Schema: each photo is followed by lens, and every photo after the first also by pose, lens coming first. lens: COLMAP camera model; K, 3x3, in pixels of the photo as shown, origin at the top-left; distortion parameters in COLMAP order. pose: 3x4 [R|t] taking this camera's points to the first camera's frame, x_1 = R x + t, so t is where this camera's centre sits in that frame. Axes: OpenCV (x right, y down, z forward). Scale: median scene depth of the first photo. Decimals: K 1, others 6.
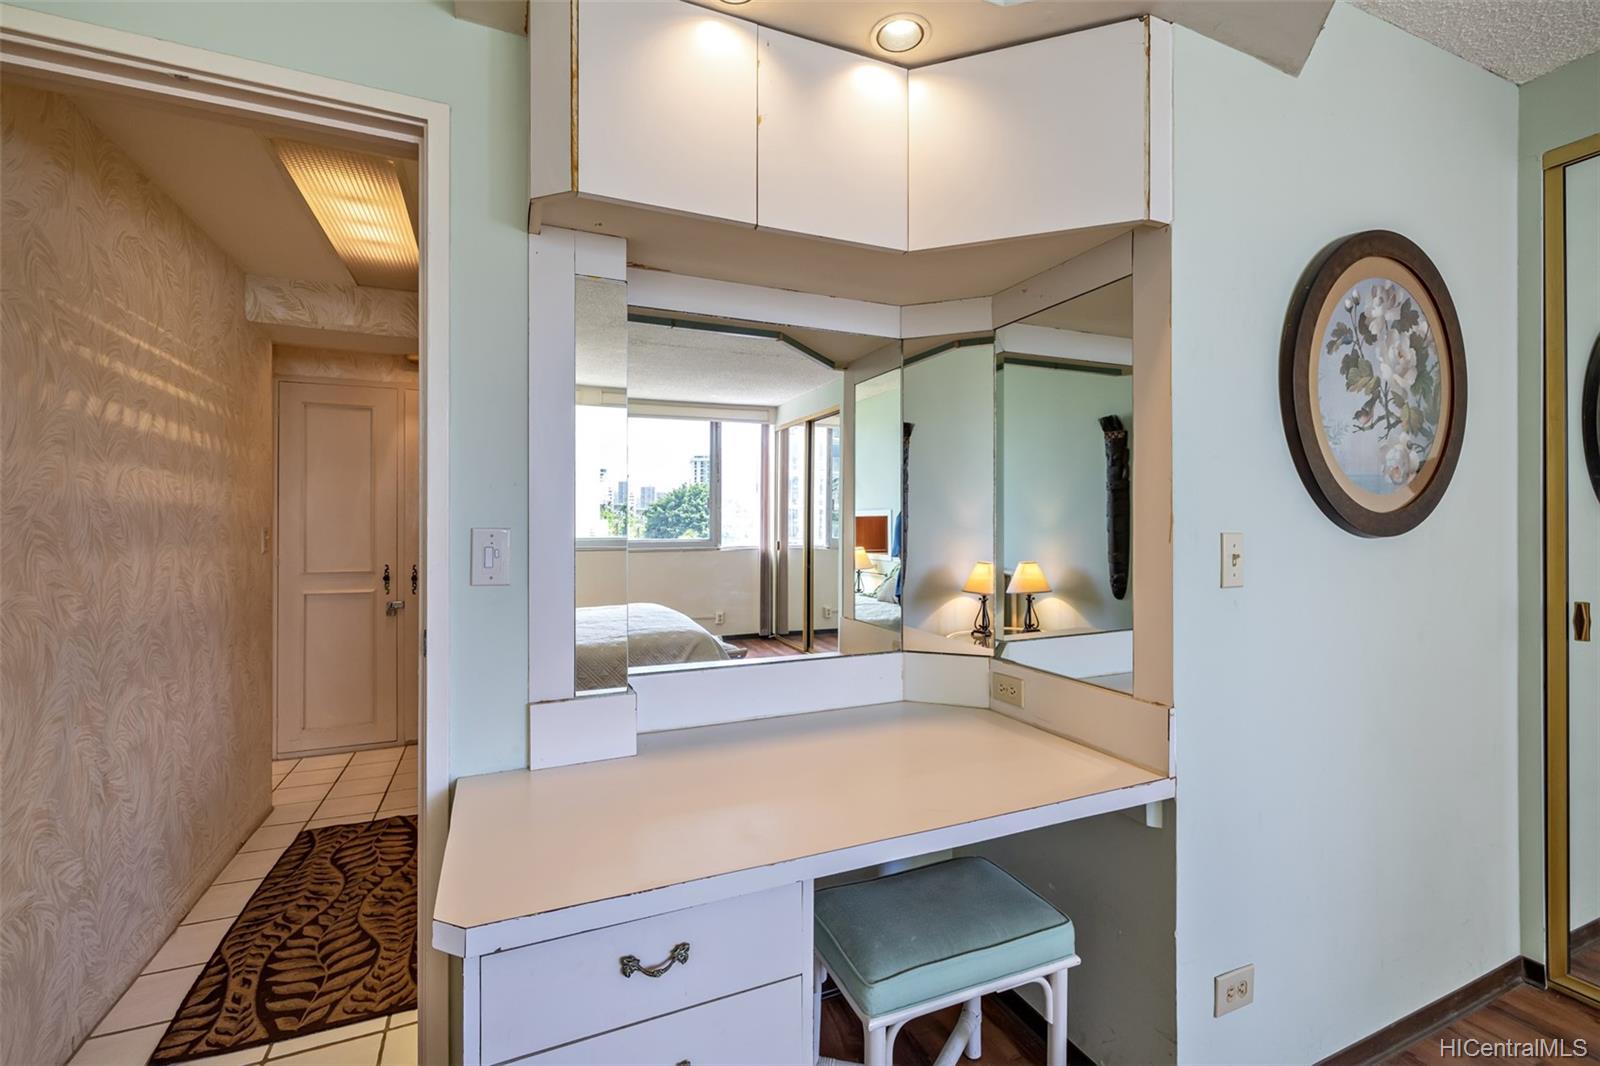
lens RADIAL K [[669.5, 0, 795.0], [0, 669.5, 519.7], [0, 0, 1]] dist [-0.000505, -0.000023]
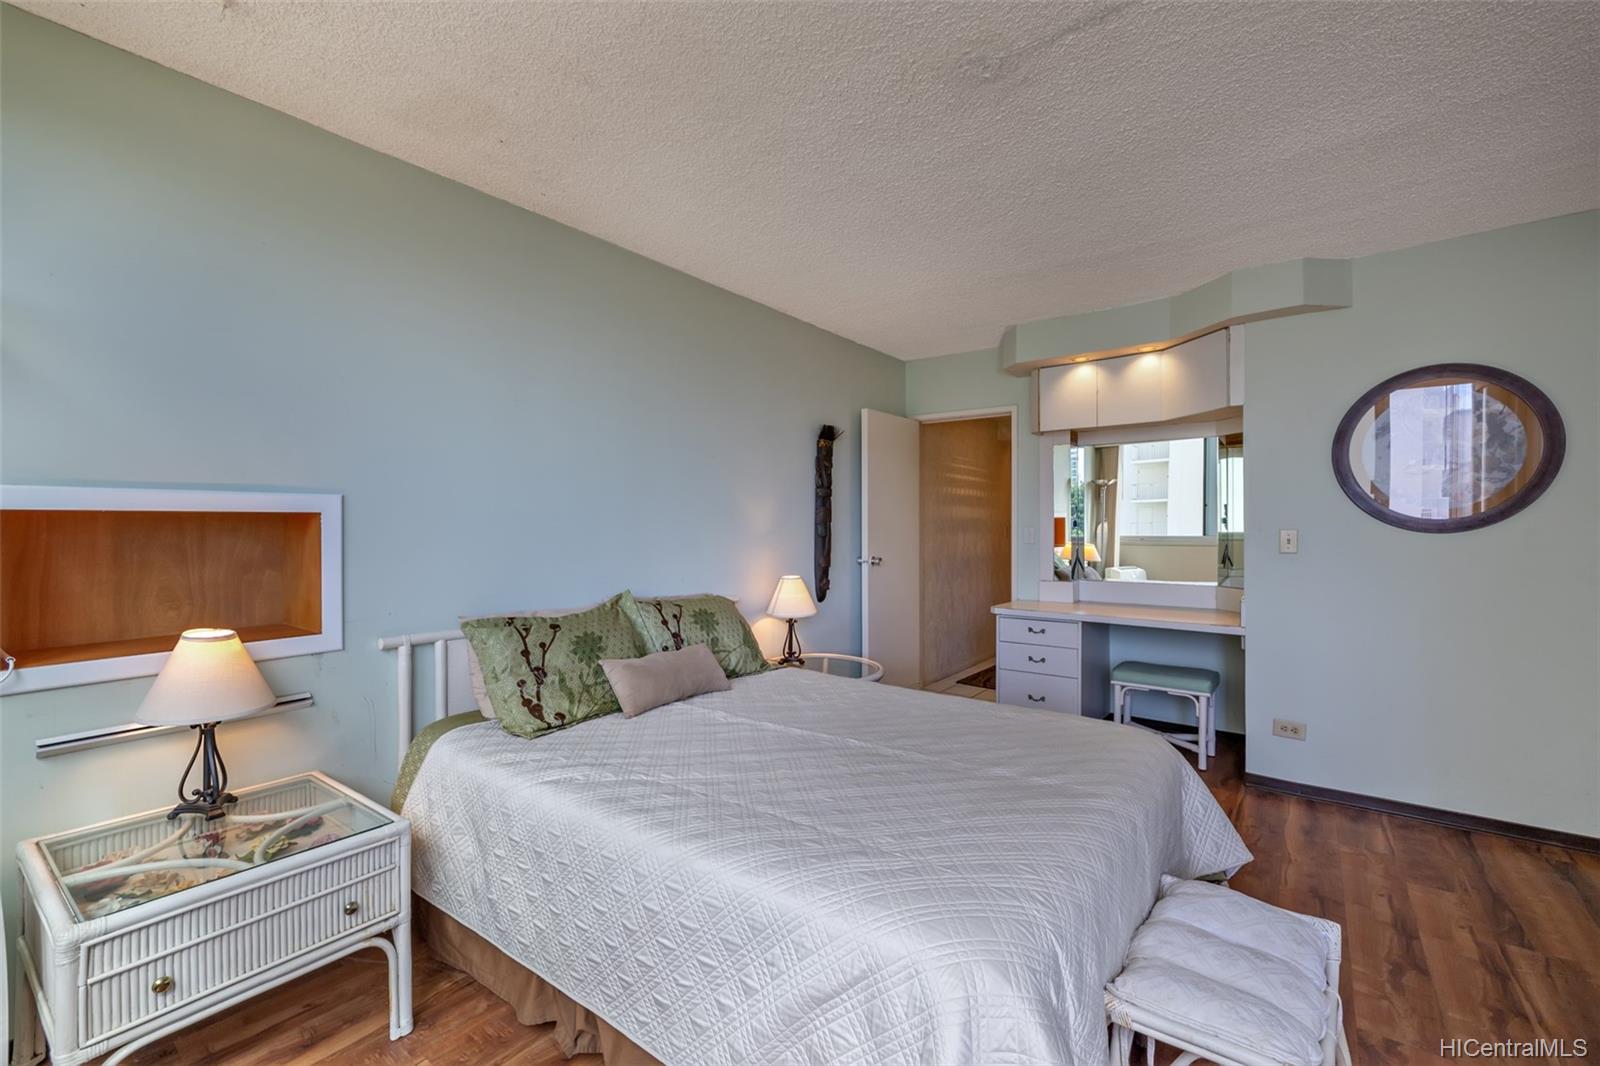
lens RADIAL K [[673.8, 0, 794.1], [0, 673.8, 528.8], [0, 0, 1]] dist [-0.000418, 0.000060]
pose [[0.486274, 0.003072, -0.873801, 1.348591], [0.006416, 0.999954, 0.007086, -0.003654], [0.873783, -0.009052, 0.486232, -1.172330]]
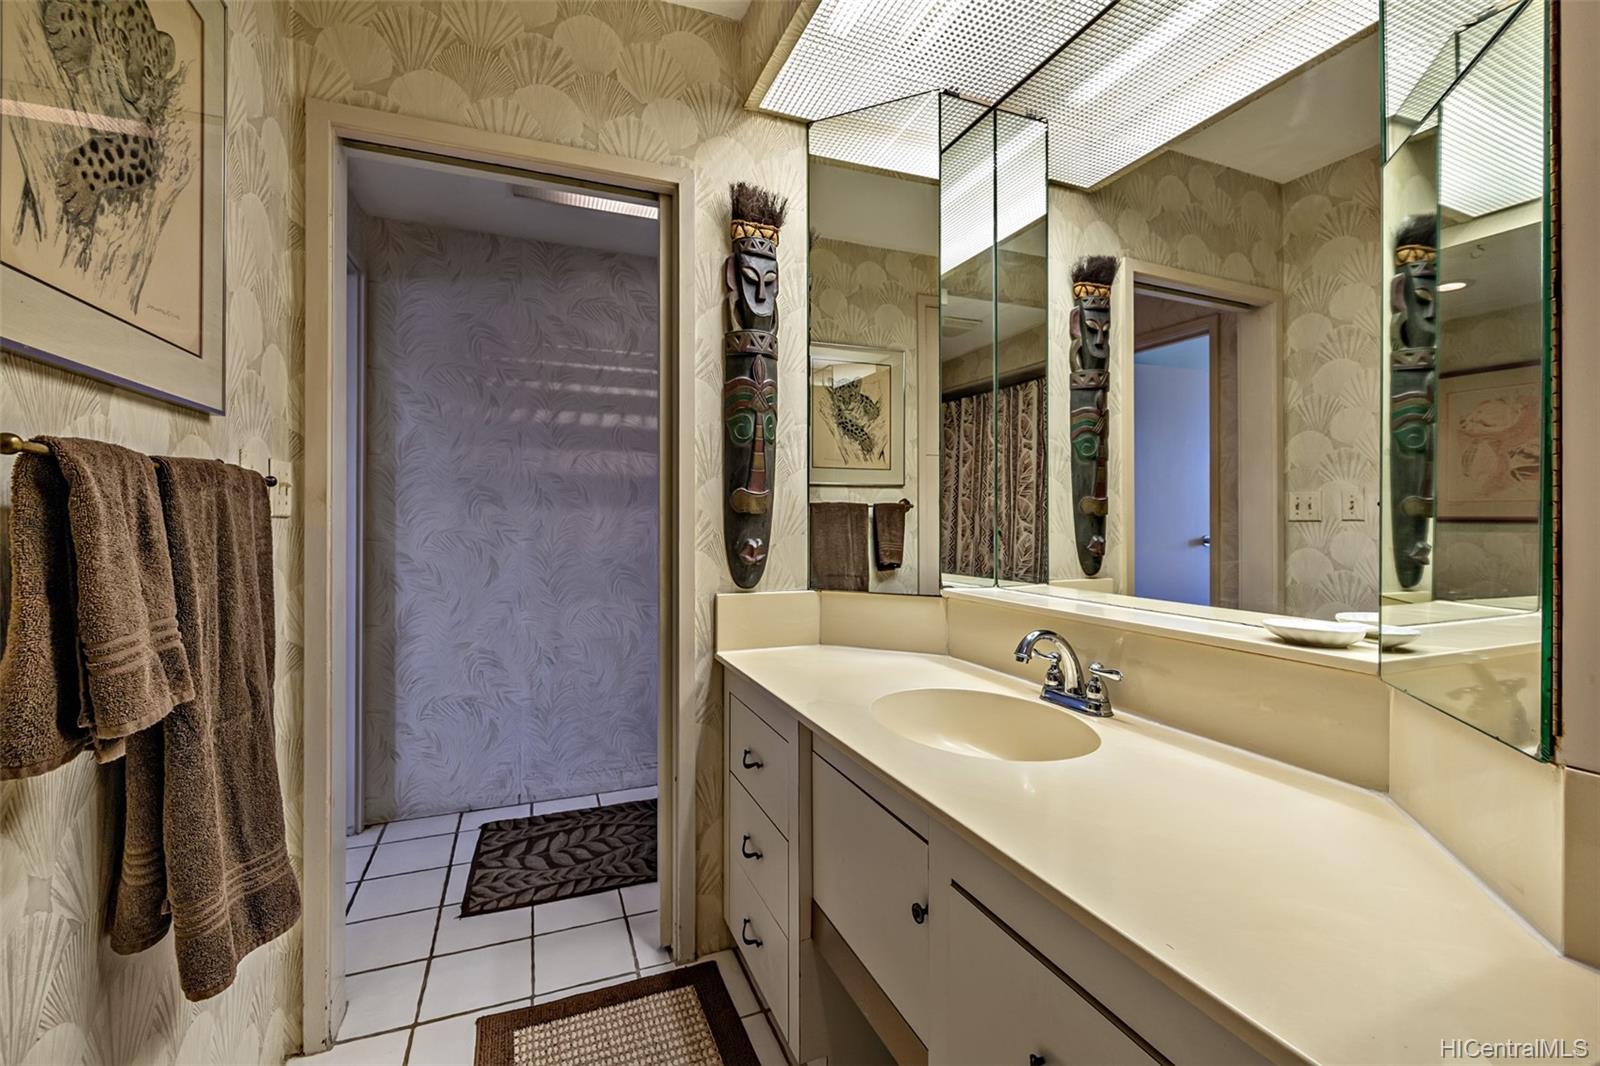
lens RADIAL K [[673.8, 0, 794.1], [0, 673.8, 528.8], [0, 0, 1]] dist [-0.000418, 0.000060]
pose [[-0.040708, 0.017886, -0.999011, 0.518627], [0.001982, 0.999839, 0.017820, 0.069421], [0.999169, -0.001254, -0.040737, 1.551293]]
